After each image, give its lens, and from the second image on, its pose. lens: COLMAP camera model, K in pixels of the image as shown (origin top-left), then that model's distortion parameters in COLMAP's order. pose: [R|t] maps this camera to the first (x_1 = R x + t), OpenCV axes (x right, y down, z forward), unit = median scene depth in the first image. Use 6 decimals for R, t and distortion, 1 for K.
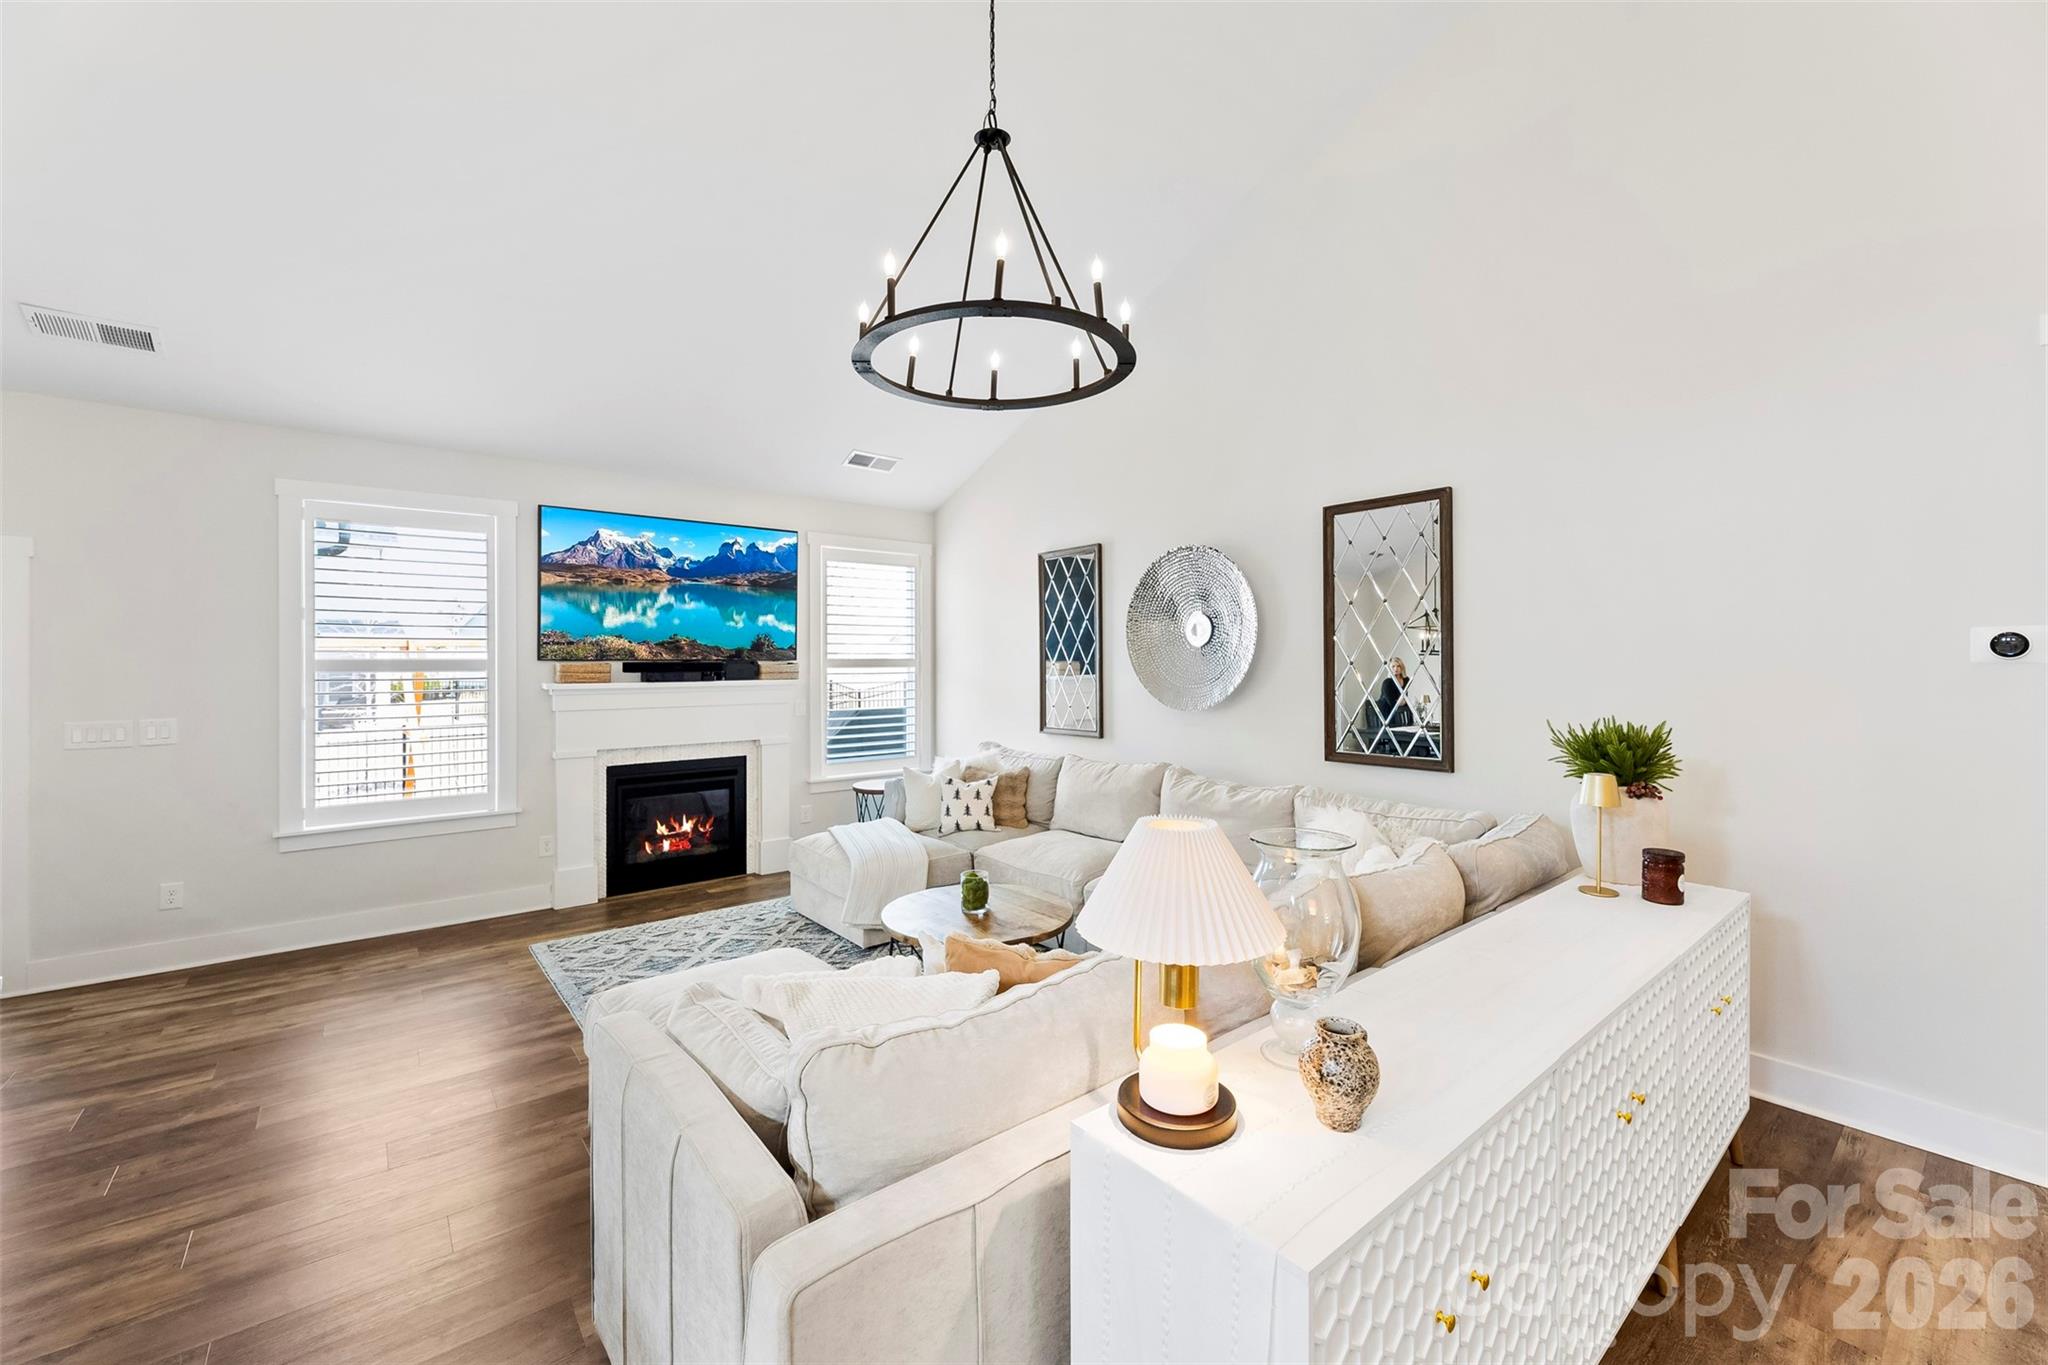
lens RADIAL K [[821.4, 0, 1016.9], [0, 821.4, 659.3], [0, 0, 1]] dist [0.002969, 0.000017]
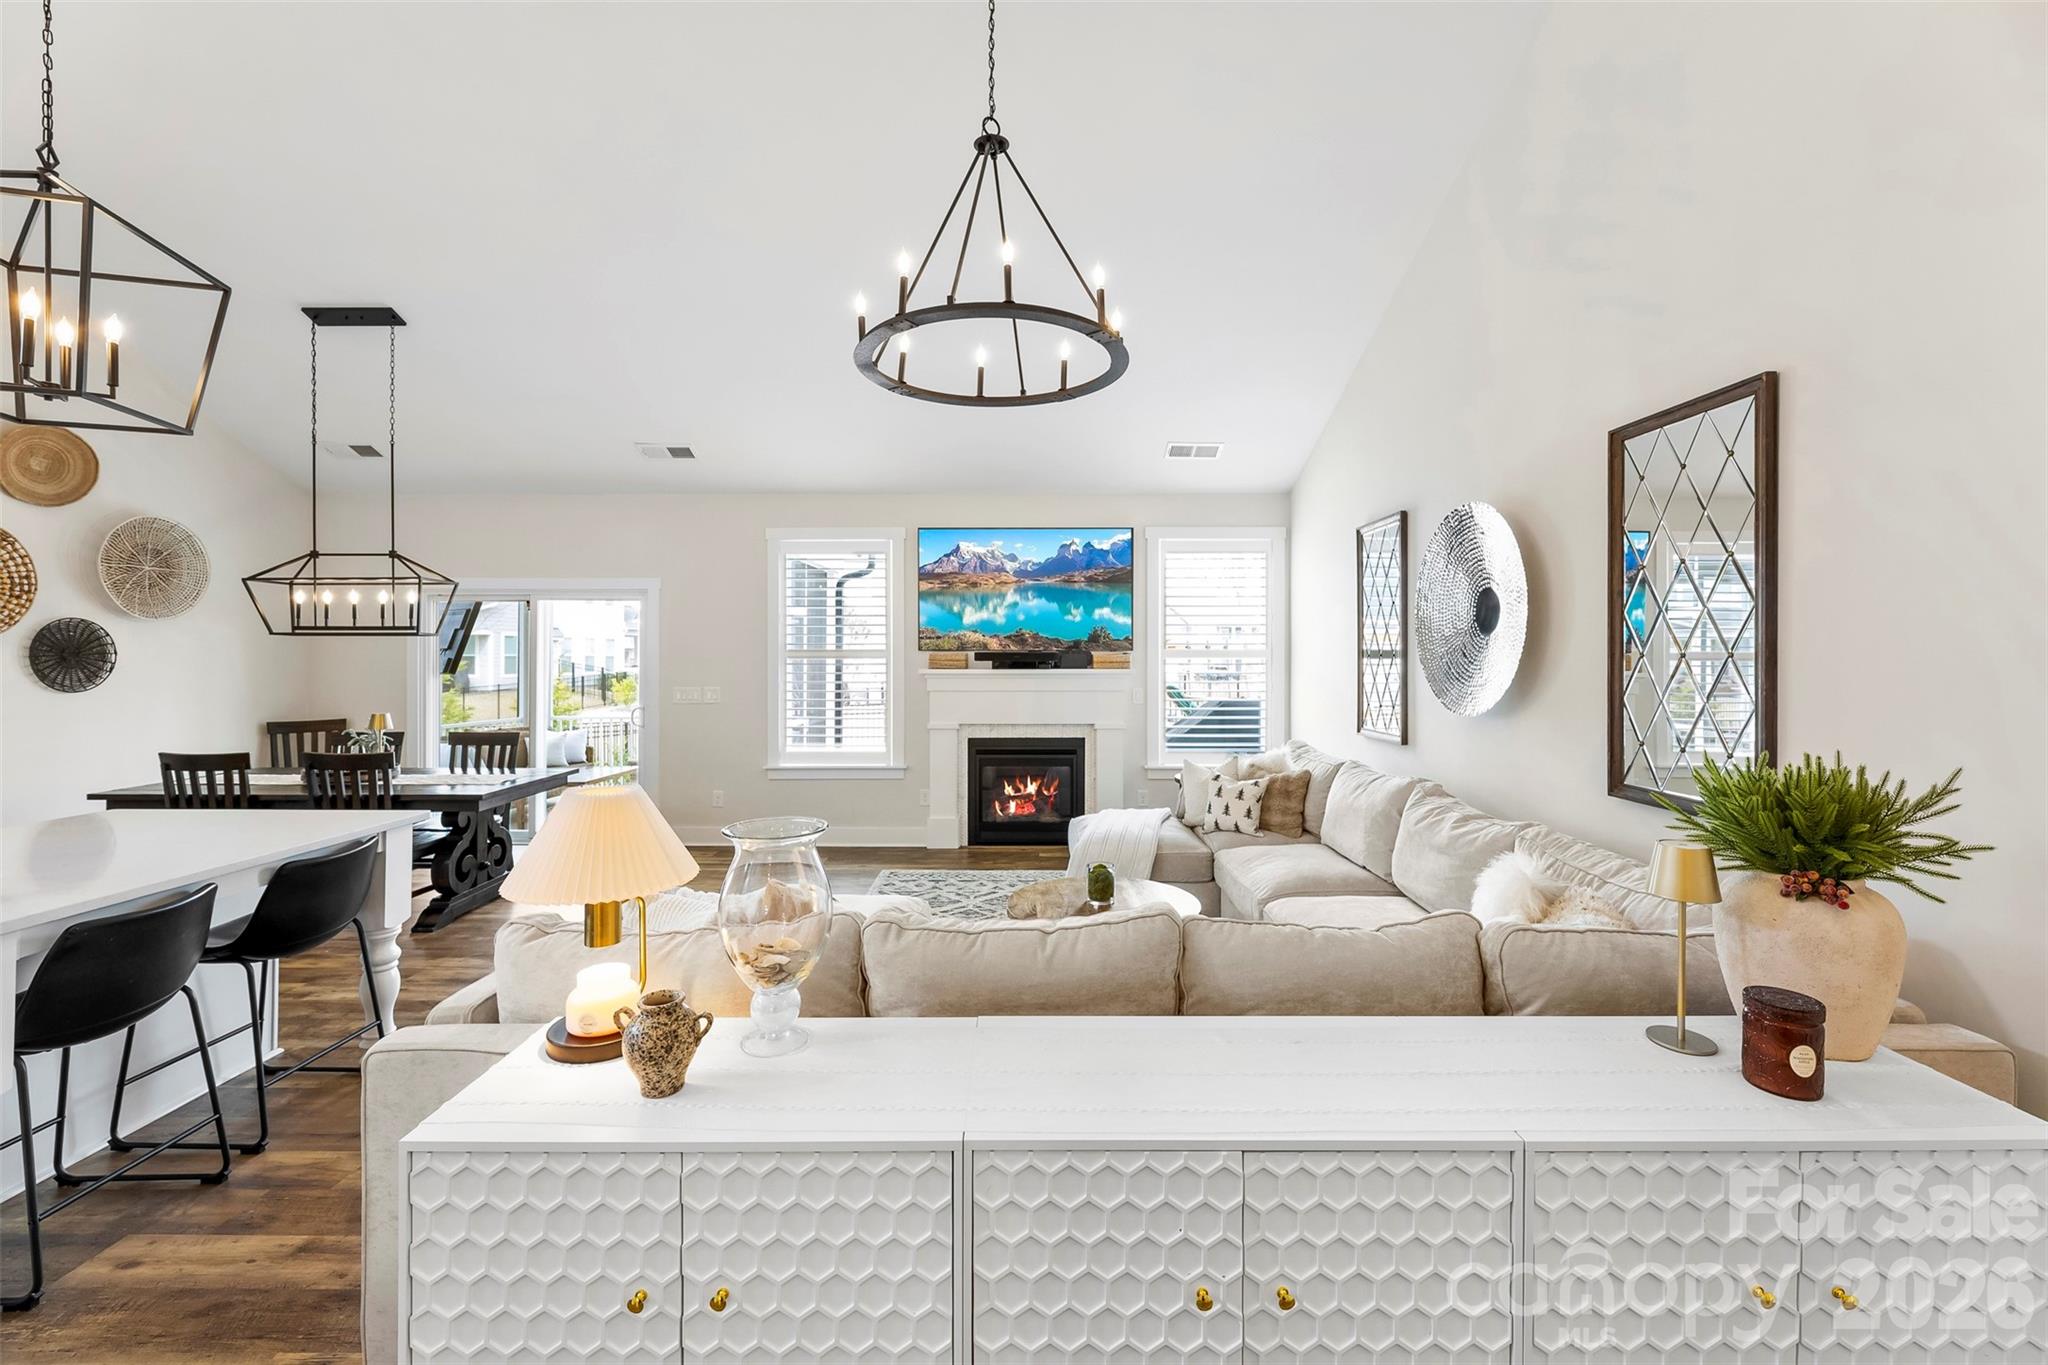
lens RADIAL K [[821.4, 0, 1016.9], [0, 821.4, 659.3], [0, 0, 1]] dist [0.002969, 0.000017]
pose [[0.775552, 0.007414, -0.631240, 0.317266], [0.000064, 0.999930, 0.011823, 0.000008], [0.631284, -0.009209, 0.775497, 0.107034]]
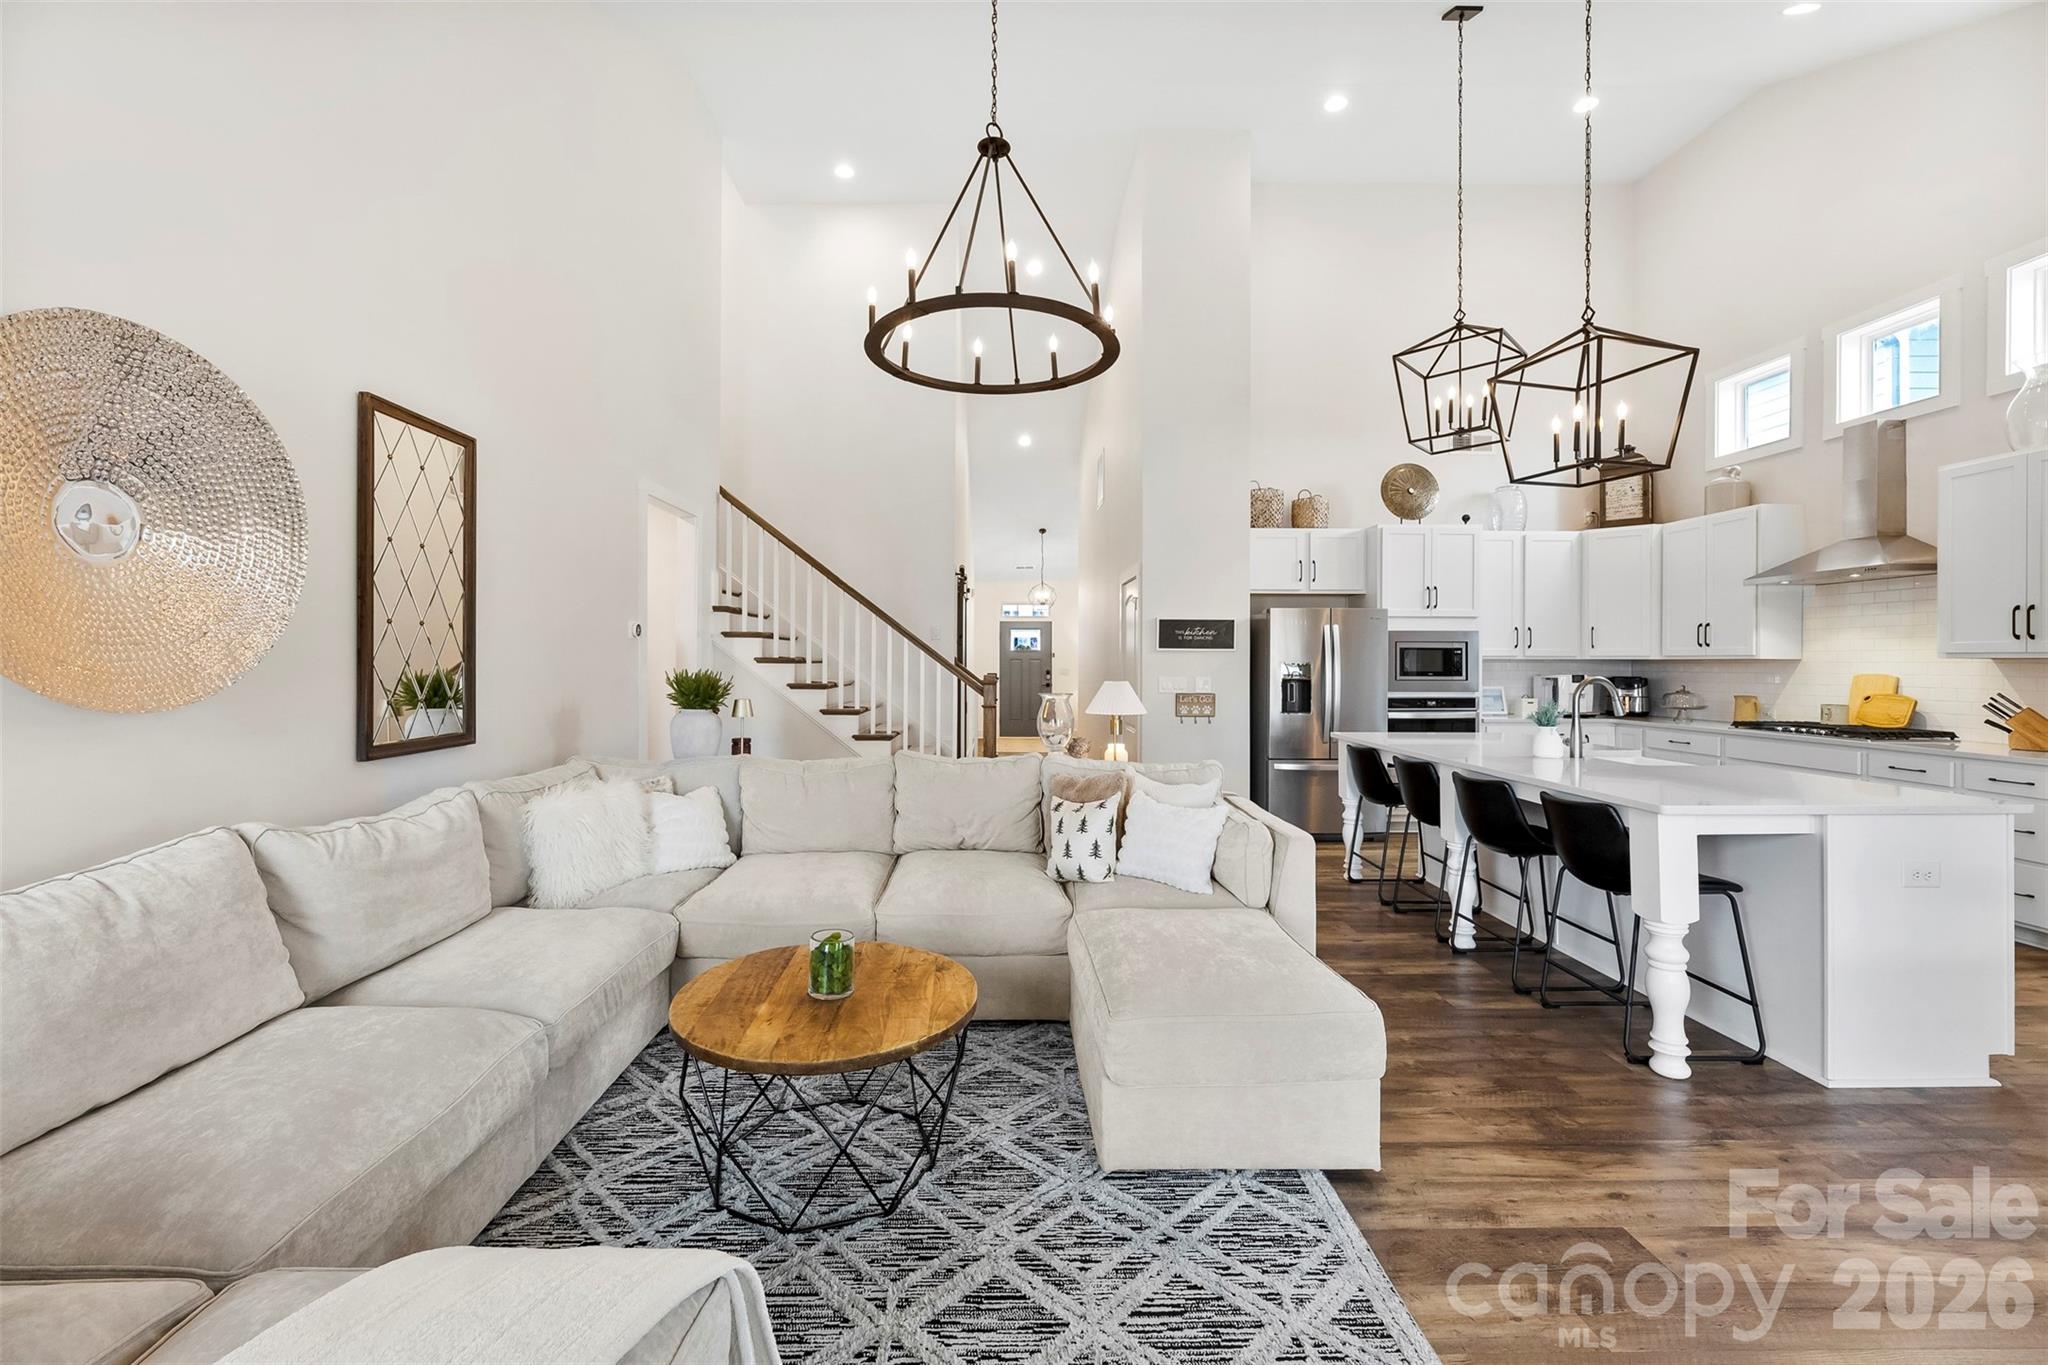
lens RADIAL K [[821.4, 0, 1016.9], [0, 821.4, 659.3], [0, 0, 1]] dist [0.002969, 0.000017]
pose [[-0.795637, 0.003415, 0.605765, -0.355029], [-0.003309, 0.999945, -0.009984, 0.032846], [-0.605765, -0.009948, -0.795581, 0.907427]]
